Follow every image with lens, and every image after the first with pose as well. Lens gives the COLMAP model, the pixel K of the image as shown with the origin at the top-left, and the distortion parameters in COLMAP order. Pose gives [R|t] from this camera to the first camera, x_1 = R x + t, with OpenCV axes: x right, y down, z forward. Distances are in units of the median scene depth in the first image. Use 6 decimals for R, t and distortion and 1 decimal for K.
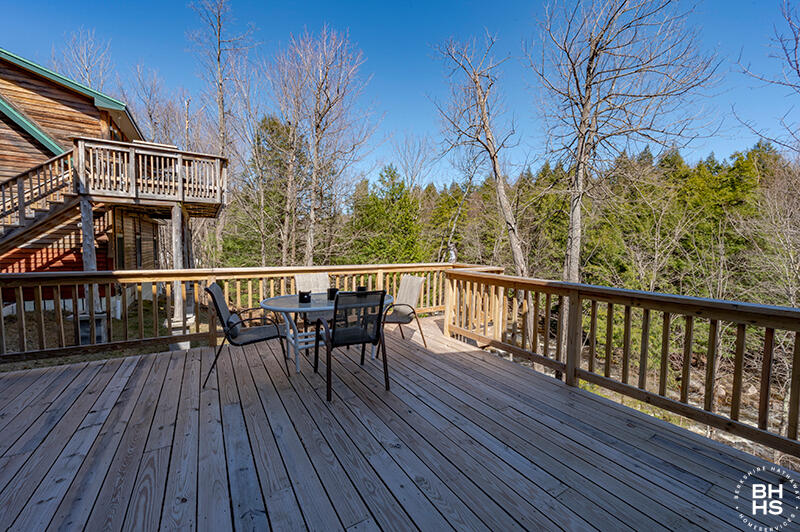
lens RADIAL K [[318.5, 0, 402.8], [0, 318.5, 267.2], [0, 0, 1]] dist [-0.004408, -0.000537]
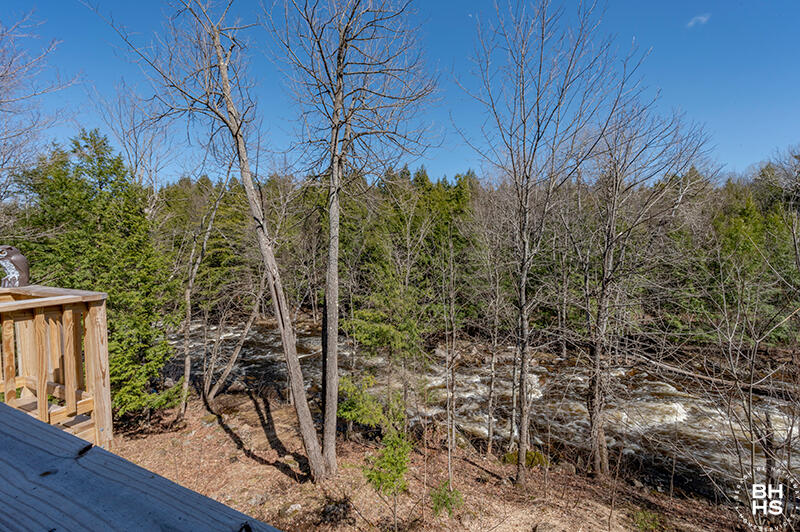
lens RADIAL K [[318.5, 0, 400.4], [0, 318.5, 266.3], [0, 0, 1]] dist [-0.004408, -0.000537]
pose [[0.812984, -0.053157, 0.579855, 0.089218], [0.056396, 0.998331, 0.012450, -0.004904], [-0.579549, 0.022580, 0.814625, 0.081072]]
